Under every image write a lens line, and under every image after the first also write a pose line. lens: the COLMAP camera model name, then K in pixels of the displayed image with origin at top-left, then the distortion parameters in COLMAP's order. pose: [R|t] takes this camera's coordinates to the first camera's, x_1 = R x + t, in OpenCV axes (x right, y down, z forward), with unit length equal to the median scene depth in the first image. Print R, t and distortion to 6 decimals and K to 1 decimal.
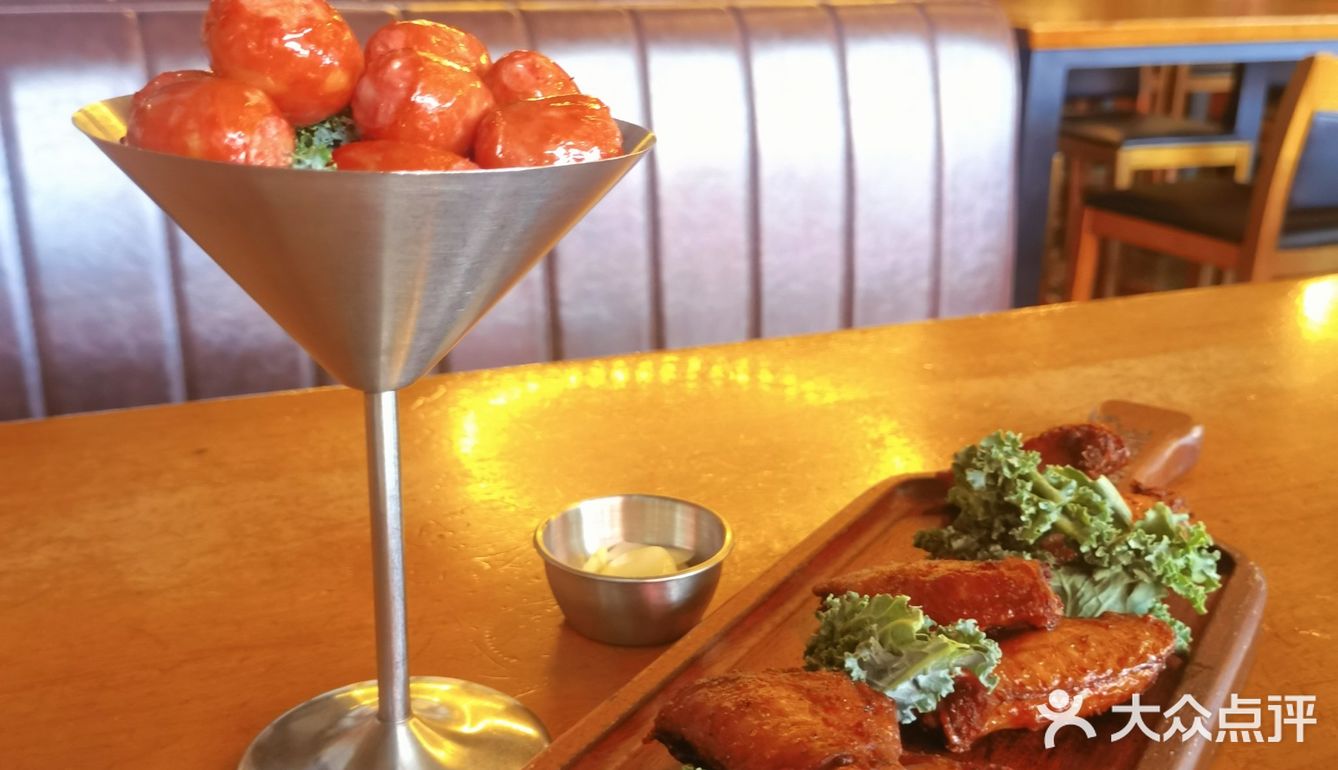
lens RADIAL K [[1445.4, 0, 669.0], [0, 1445.4, 385.0], [0, 0, 1]] dist [-0.022616, 0.154753]
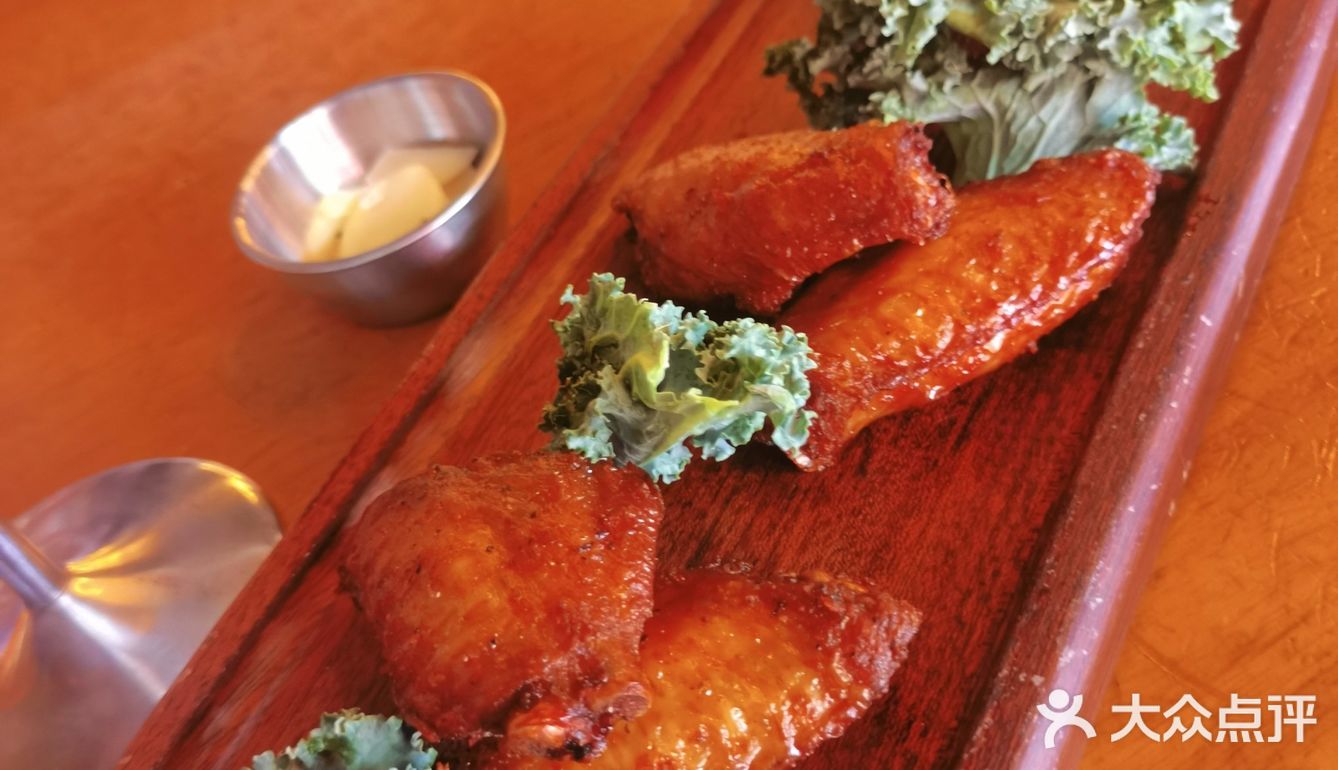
lens RADIAL K [[1445.4, 0, 669.0], [0, 1445.4, 385.0], [0, 0, 1]] dist [-0.022616, 0.154753]
pose [[0.955033, -0.230047, -0.187059, 0.239025], [0.290678, 0.850847, 0.437682, -0.072787], [0.058471, -0.472374, 0.879456, 0.398658]]
